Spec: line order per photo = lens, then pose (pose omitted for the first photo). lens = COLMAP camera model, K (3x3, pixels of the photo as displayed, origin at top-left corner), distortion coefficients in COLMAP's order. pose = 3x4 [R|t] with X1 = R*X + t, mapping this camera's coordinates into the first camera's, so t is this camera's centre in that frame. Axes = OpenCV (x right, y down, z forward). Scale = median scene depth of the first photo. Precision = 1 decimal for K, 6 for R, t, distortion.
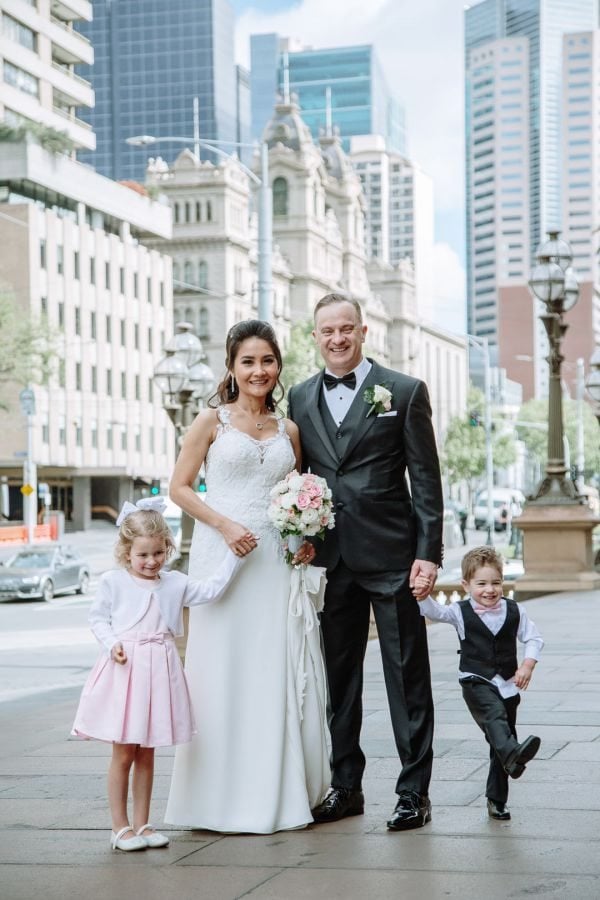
lens RADIAL K [[1947.8, 0, 300.0], [0, 1947.8, 450.0], [0, 0, 1]] dist [0.436515, -0.270294]
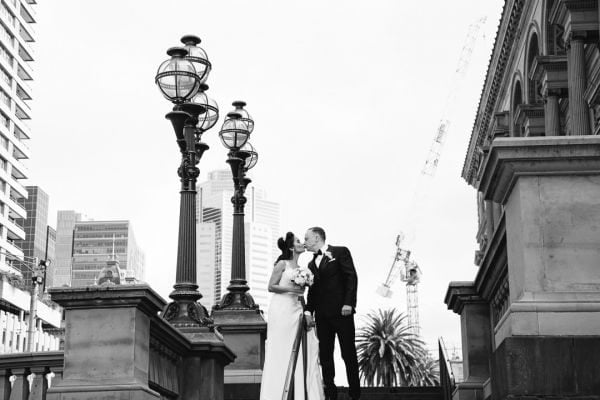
lens RADIAL K [[1137.9, 0, 300.0], [0, 1137.9, 200.0], [0, 0, 1]] dist [0.358448, 0.034679]
pose [[0.979314, 0.065943, 0.191302, -0.043656], [-0.022866, 0.975418, -0.219174, 0.010397], [-0.201053, 0.210265, 0.956748, -0.124931]]
